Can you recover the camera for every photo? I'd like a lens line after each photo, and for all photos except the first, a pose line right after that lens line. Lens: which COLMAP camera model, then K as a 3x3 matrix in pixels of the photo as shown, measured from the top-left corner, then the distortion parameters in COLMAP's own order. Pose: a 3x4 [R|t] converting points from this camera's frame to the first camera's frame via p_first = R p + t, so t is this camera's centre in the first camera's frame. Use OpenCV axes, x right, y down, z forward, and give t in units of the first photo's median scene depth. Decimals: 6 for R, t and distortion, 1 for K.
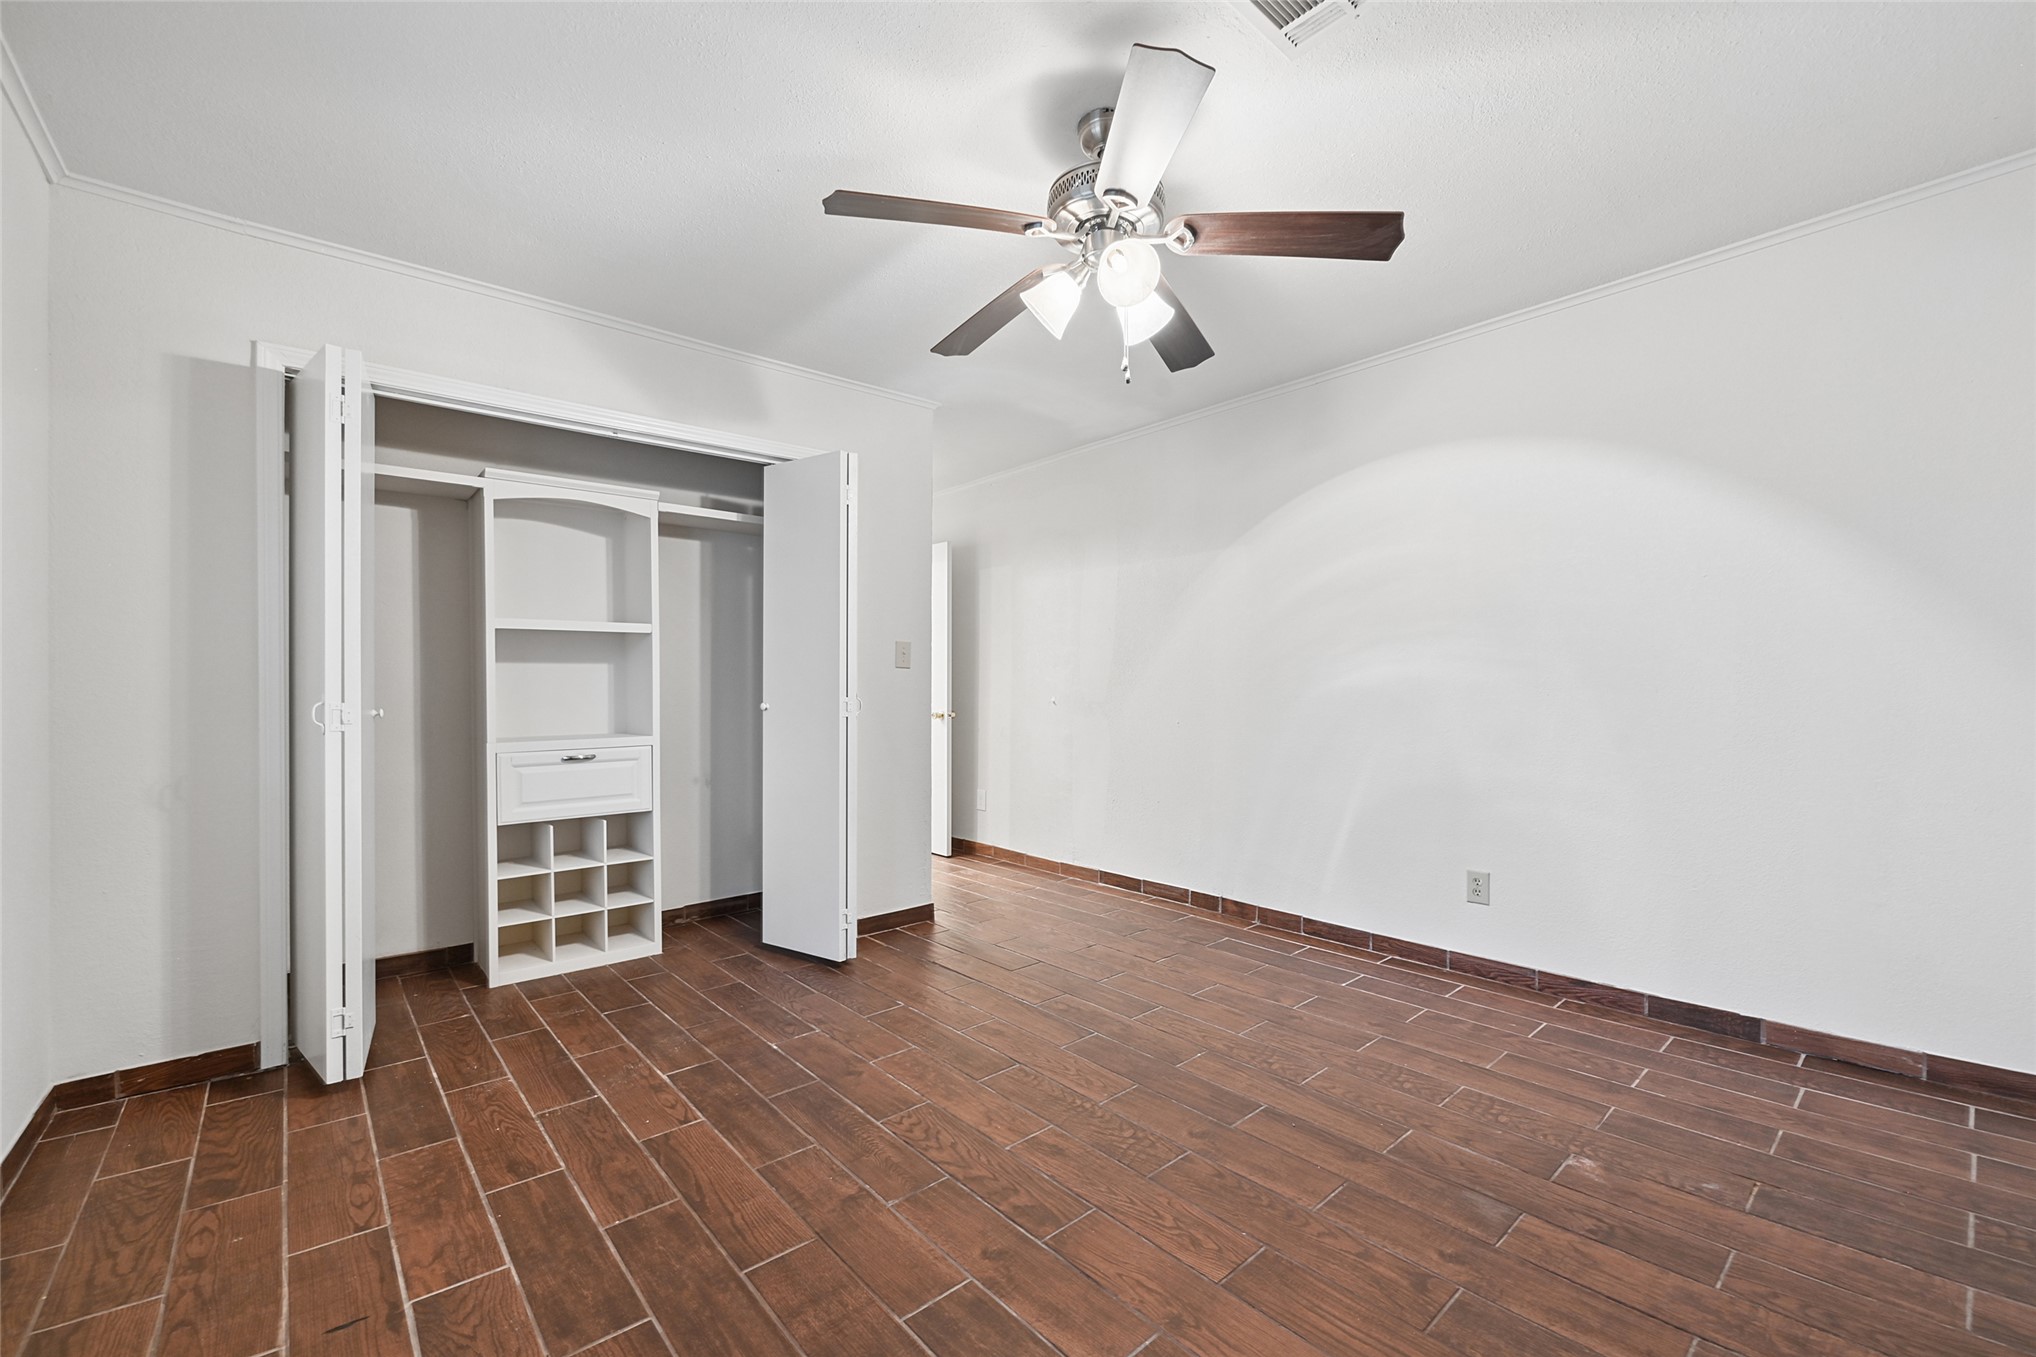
lens RADIAL K [[826.2, 0, 1019.5], [0, 826.2, 686.9], [0, 0, 1]] dist [-0.012119, 0.000477]
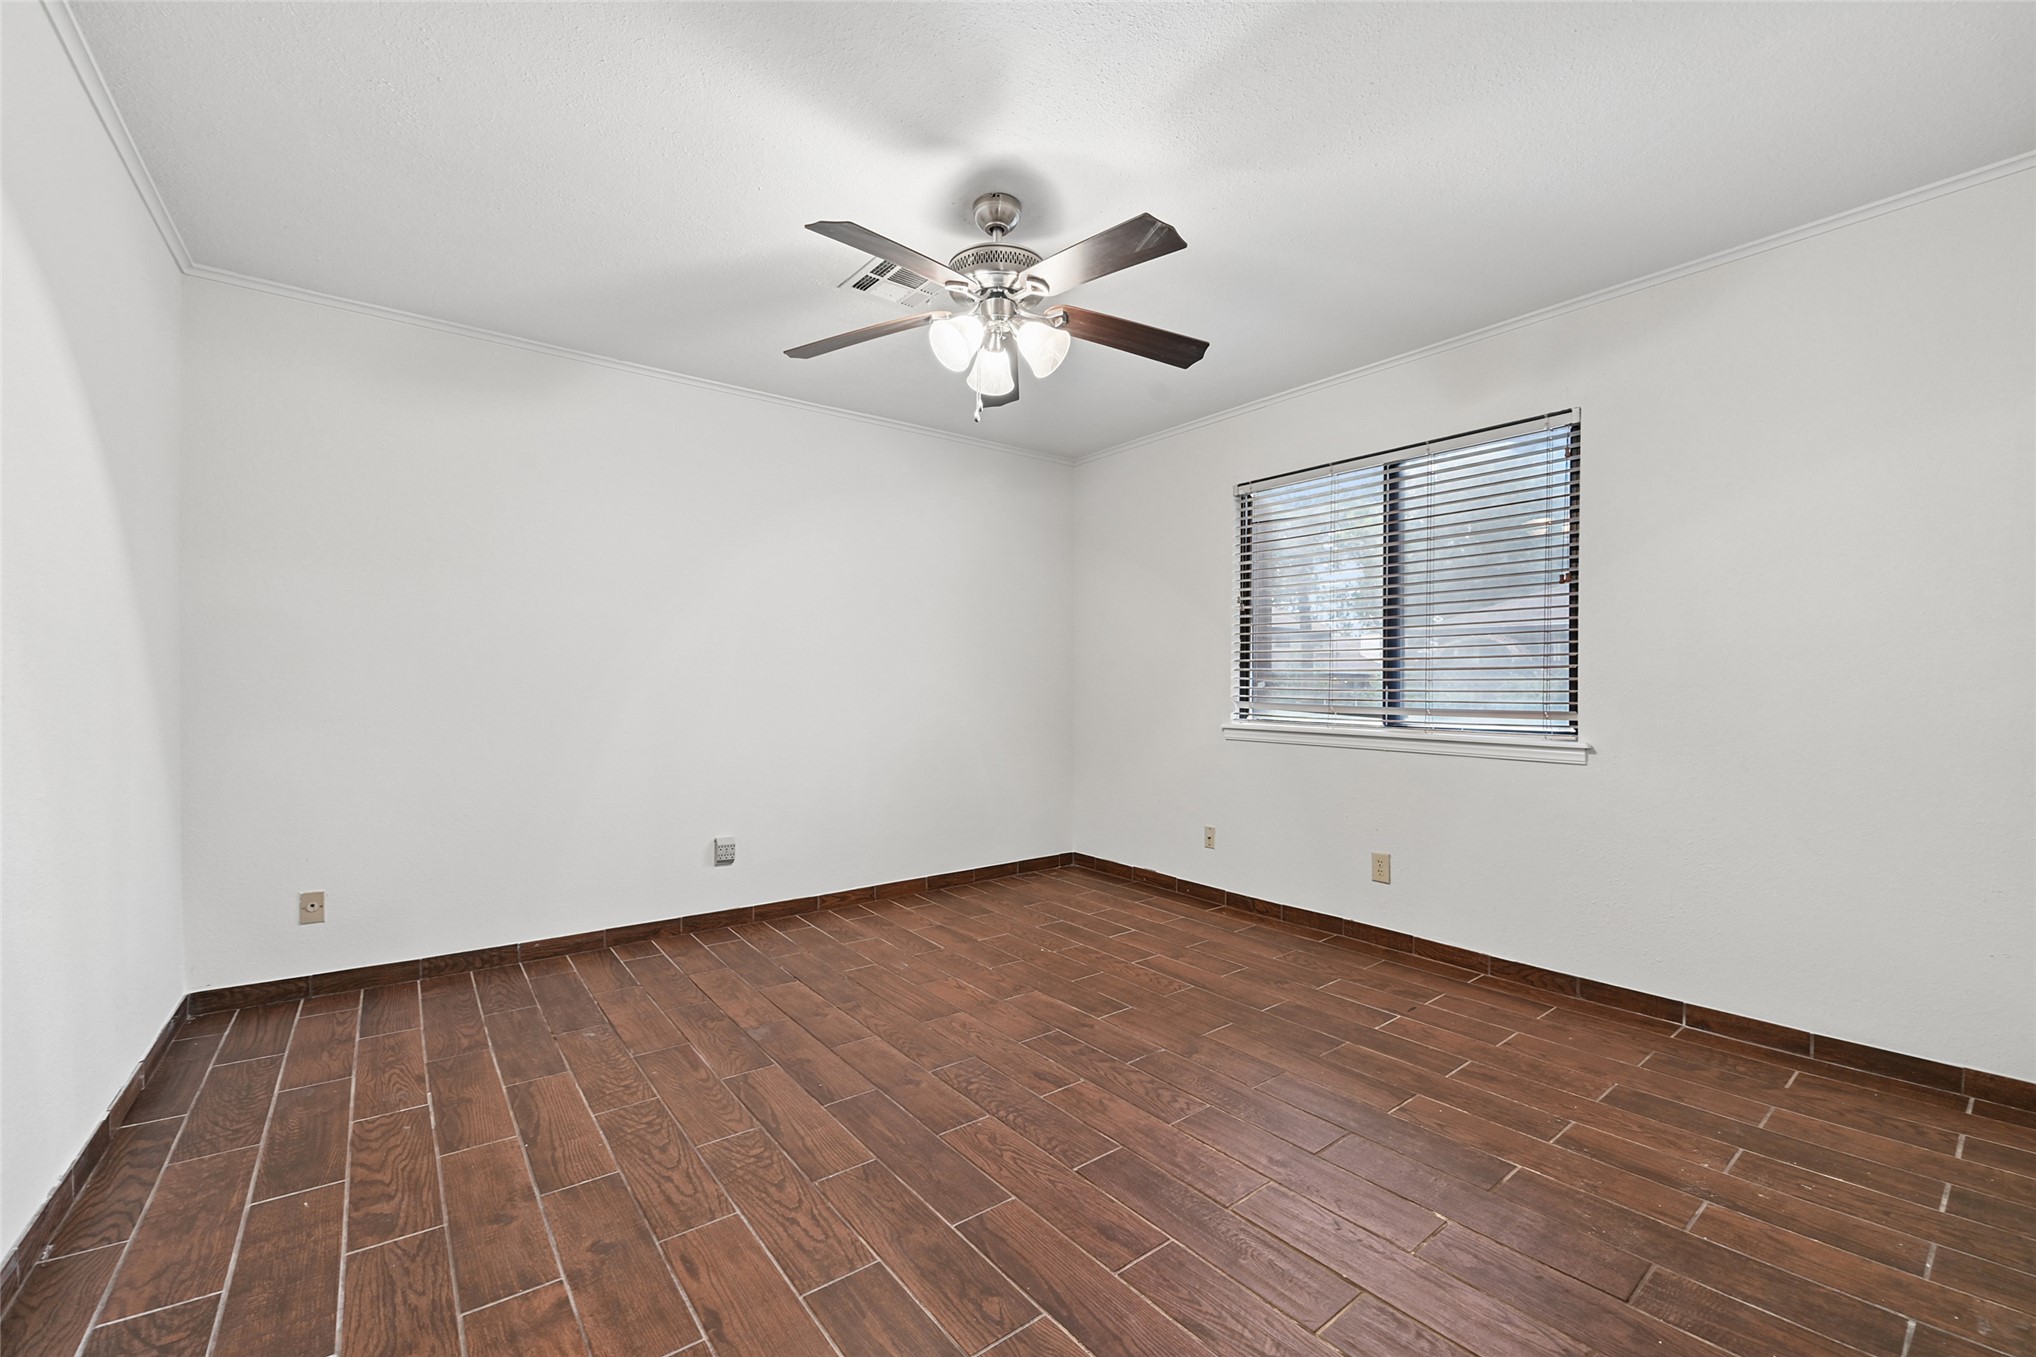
lens RADIAL K [[826.2, 0, 1015.8], [0, 826.2, 686.3], [0, 0, 1]] dist [-0.012119, 0.000477]
pose [[-0.998284, 0.003928, 0.058429, 0.009769], [0.003036, 0.999878, -0.015351, 0.022694], [-0.058482, -0.015147, -0.998174, 2.281445]]
